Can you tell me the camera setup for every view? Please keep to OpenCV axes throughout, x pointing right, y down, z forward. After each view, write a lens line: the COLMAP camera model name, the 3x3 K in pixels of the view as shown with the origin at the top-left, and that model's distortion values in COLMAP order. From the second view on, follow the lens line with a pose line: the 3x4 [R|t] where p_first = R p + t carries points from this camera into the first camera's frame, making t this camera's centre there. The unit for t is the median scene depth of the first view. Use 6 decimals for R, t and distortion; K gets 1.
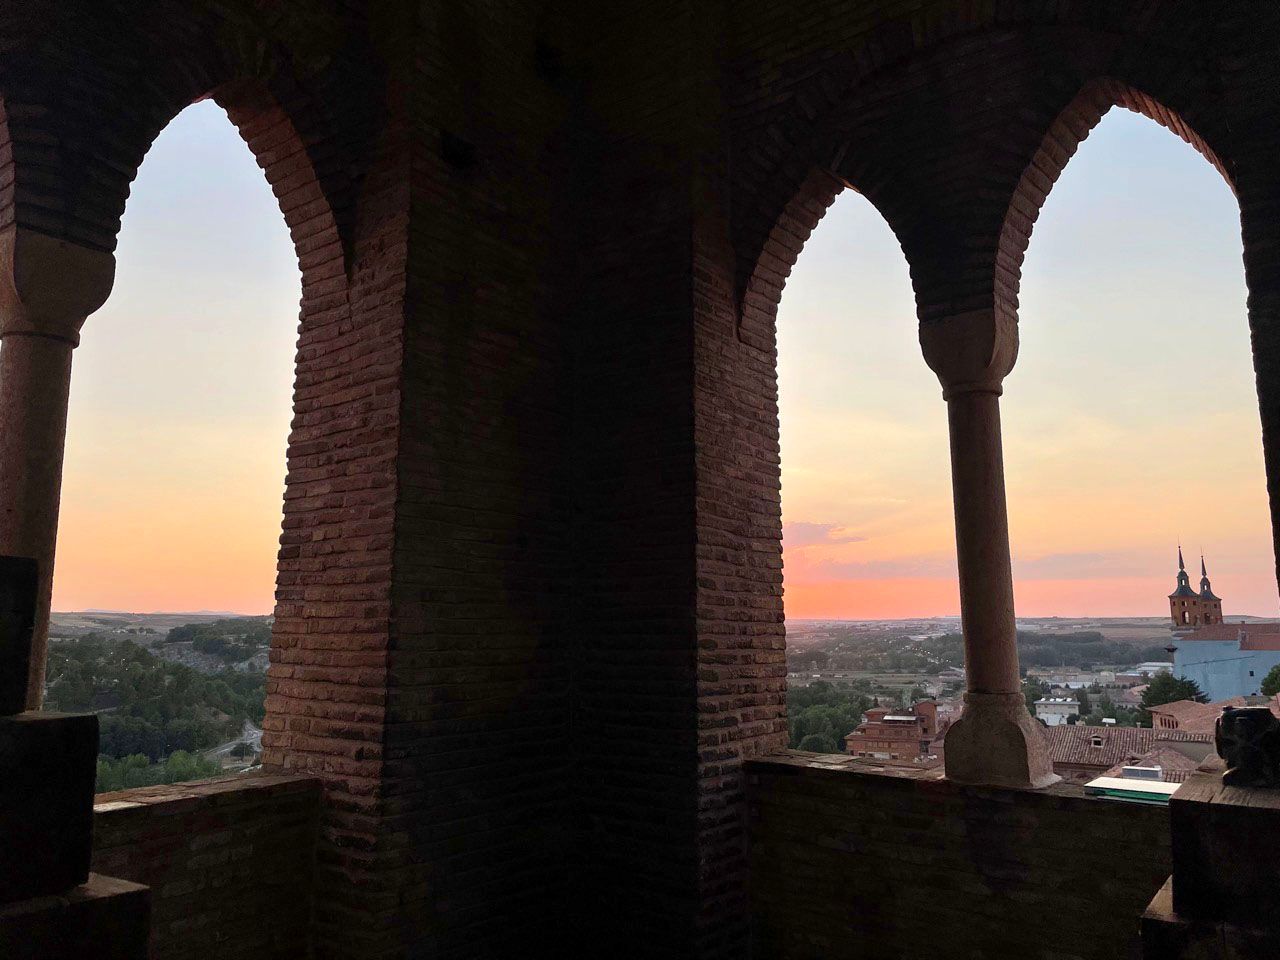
lens RADIAL K [[966.0, 0, 641.4], [0, 966.0, 467.8], [0, 0, 1]] dist [0.101747, -0.137890]
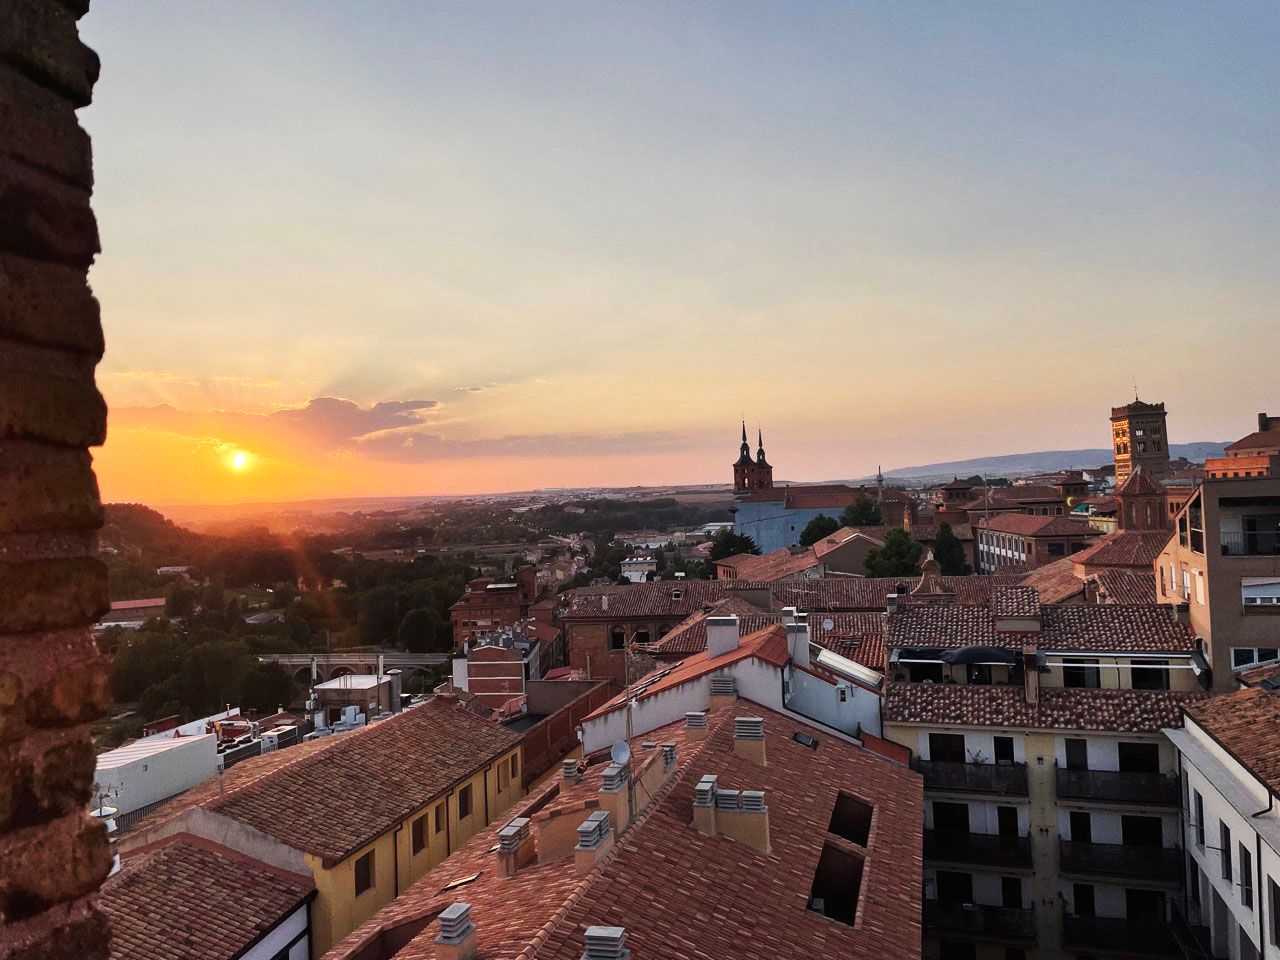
lens RADIAL K [[968.9, 0, 650.0], [0, 968.9, 476.0], [0, 0, 1]] dist [0.104877, -0.140665]
pose [[0.918368, -0.020286, 0.395207, 0.185591], [-0.033203, 0.991214, 0.128034, 0.187662], [-0.394332, -0.130704, 0.909626, 0.922438]]
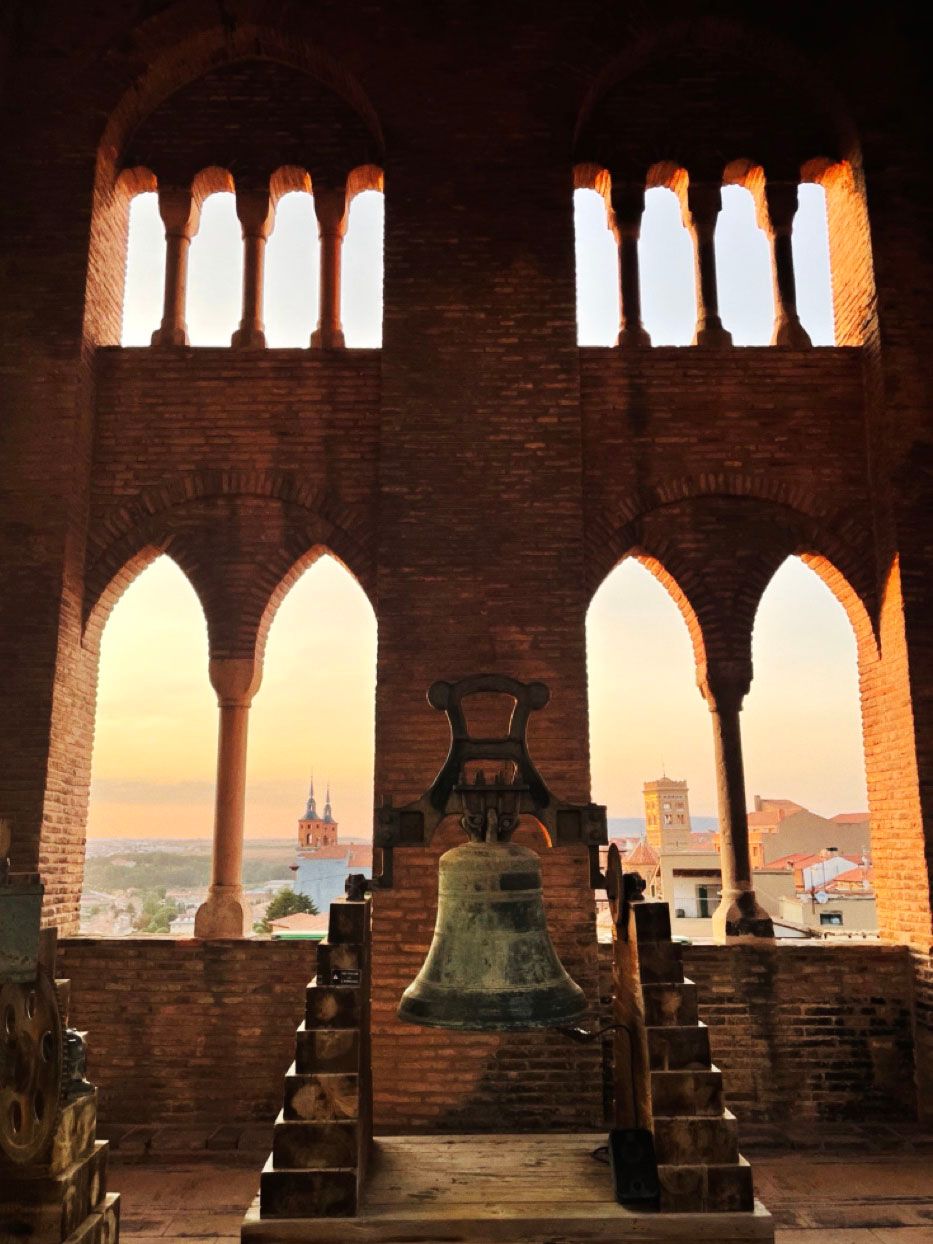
lens RADIAL K [[963.2, 0, 453.1], [0, 963.2, 641.9], [0, 0, 1]] dist [0.099989, -0.148027]
pose [[0.798842, 0.128299, 0.587700, -0.343804], [-0.099909, 0.991719, -0.080696, -0.085516], [-0.593186, 0.005747, 0.805045, -0.549430]]
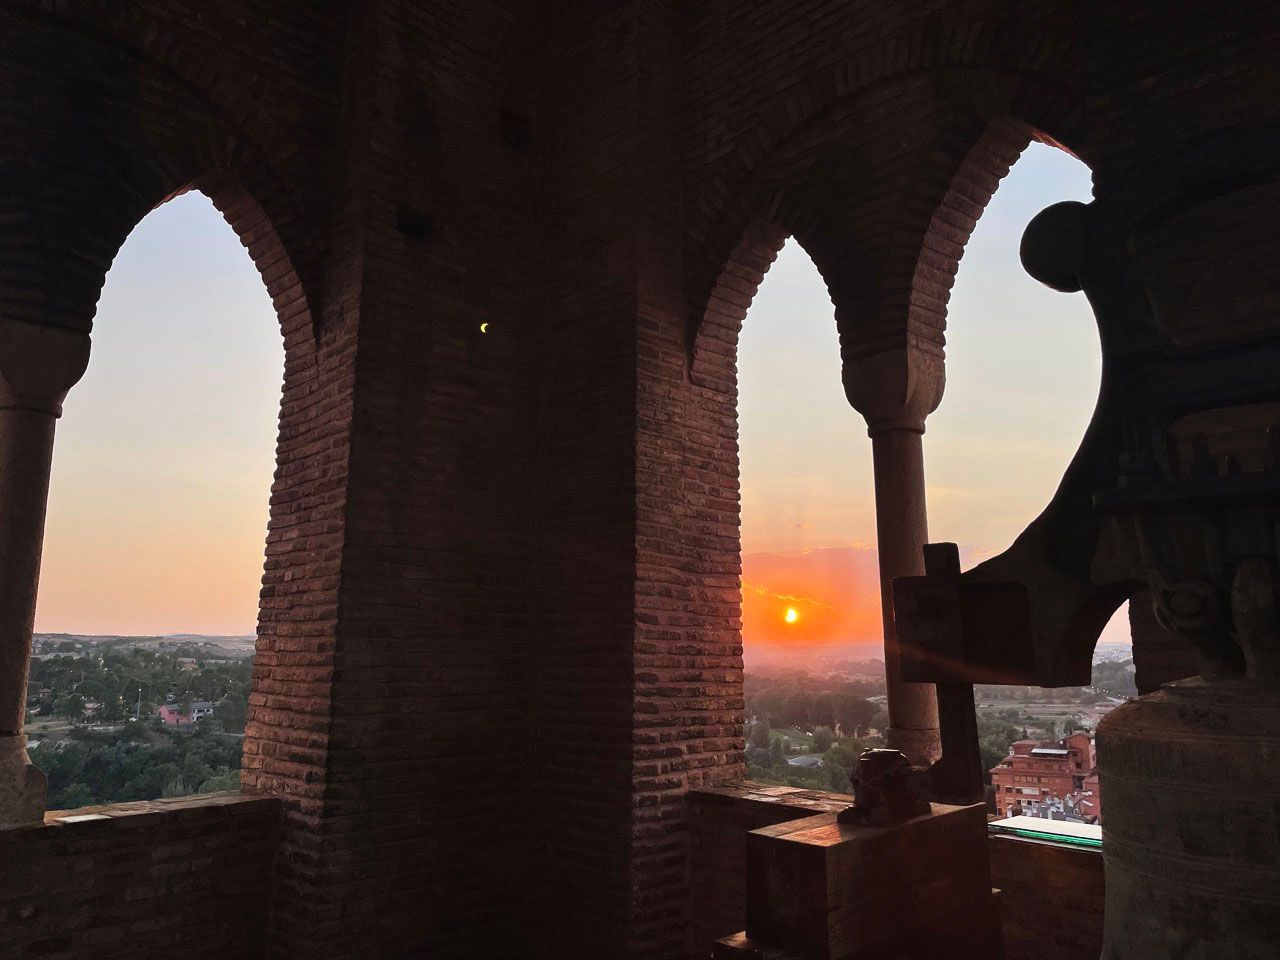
lens RADIAL K [[966.4, 0, 631.6], [0, 966.4, 468.6], [0, 0, 1]] dist [0.100984, -0.136671]
pose [[0.990149, -0.022064, -0.138271, 0.199566], [0.018765, 0.999508, -0.025116, -0.016475], [0.138757, 0.022274, 0.990076, -0.040422]]
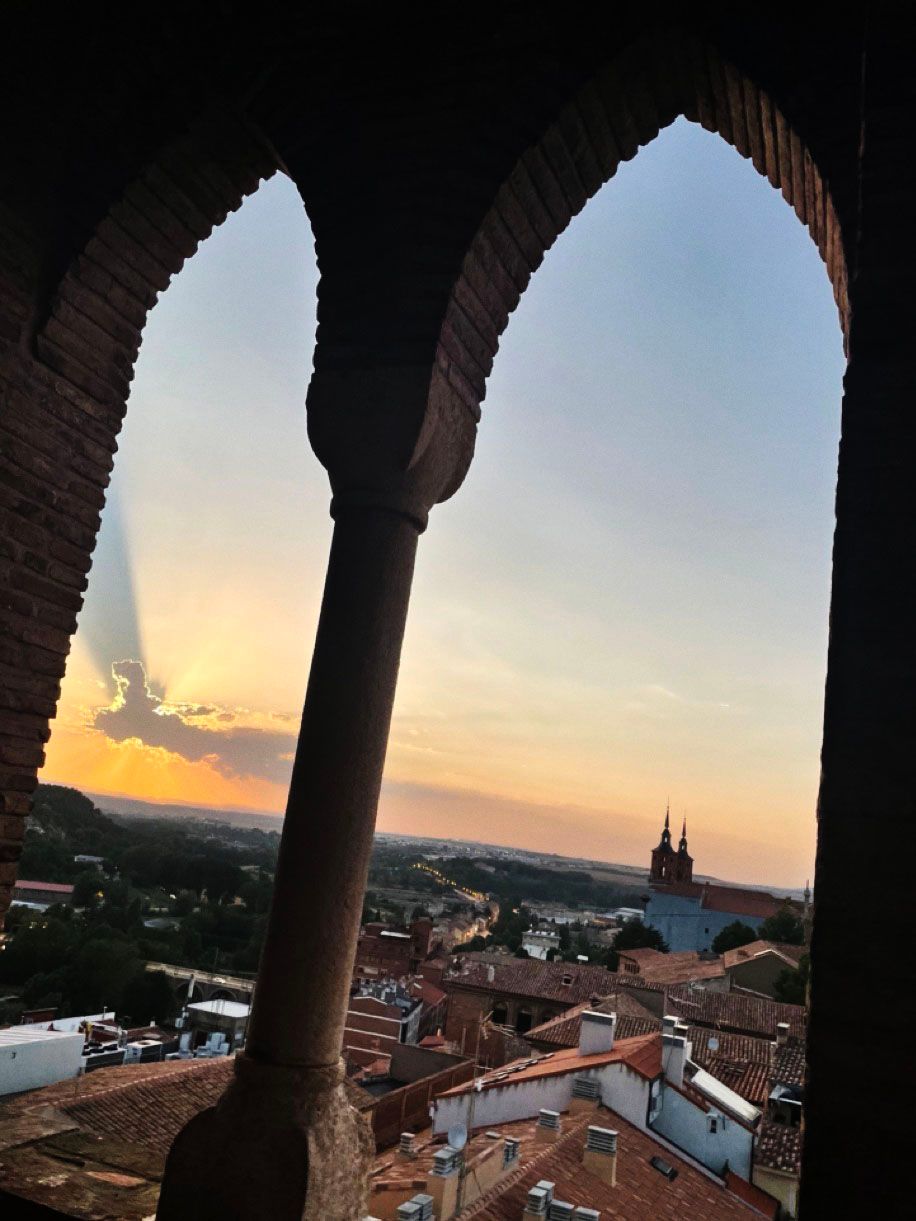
lens RADIAL K [[972.6, 0, 467.4], [0, 972.6, 638.3], [0, 0, 1]] dist [0.088508, -0.121177]
pose [[0.943321, 0.195780, 0.267985, 0.241292], [-0.187190, 0.980639, -0.057502, 0.017288], [-0.274054, 0.004079, 0.961706, 0.420741]]
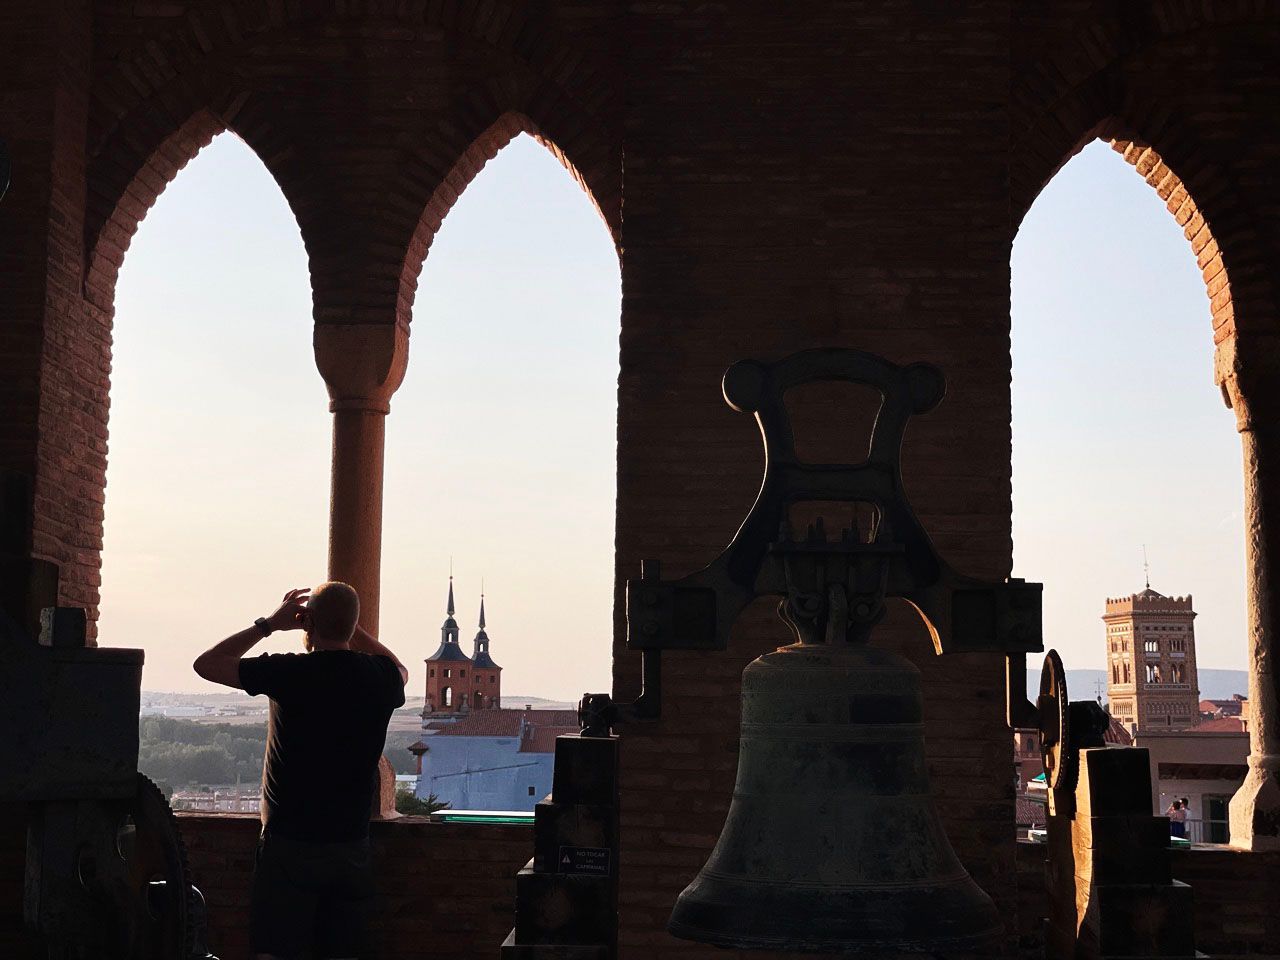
lens RADIAL K [[1909.2, 0, 648.6], [0, 1909.2, 467.1], [0, 0, 1]] dist [0.113804, -0.089111]
pose [[0.821749, 0.092806, 0.562242, -0.436462], [-0.113509, 0.993535, 0.001902, -0.054633], [-0.558431, -0.065382, 0.826971, -0.634453]]
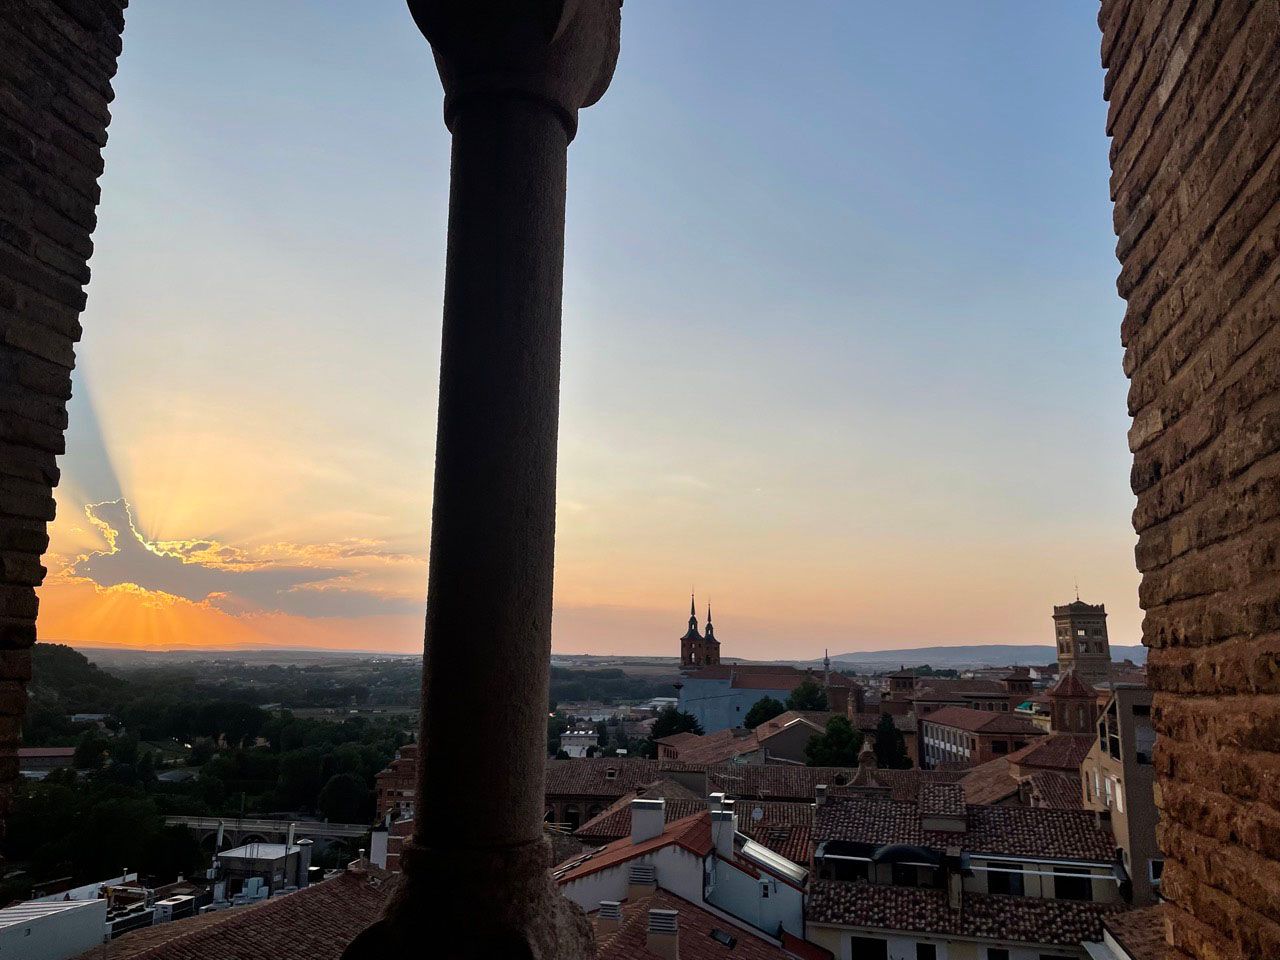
lens RADIAL K [[972.8, 0, 641.1], [0, 972.8, 476.8], [0, 0, 1]] dist [0.088322, -0.115292]
pose [[0.899968, 0.106733, 0.422690, 0.218697], [-0.096563, 0.994288, -0.045469, 0.090773], [-0.425128, 0.000104, 0.905133, 0.570981]]
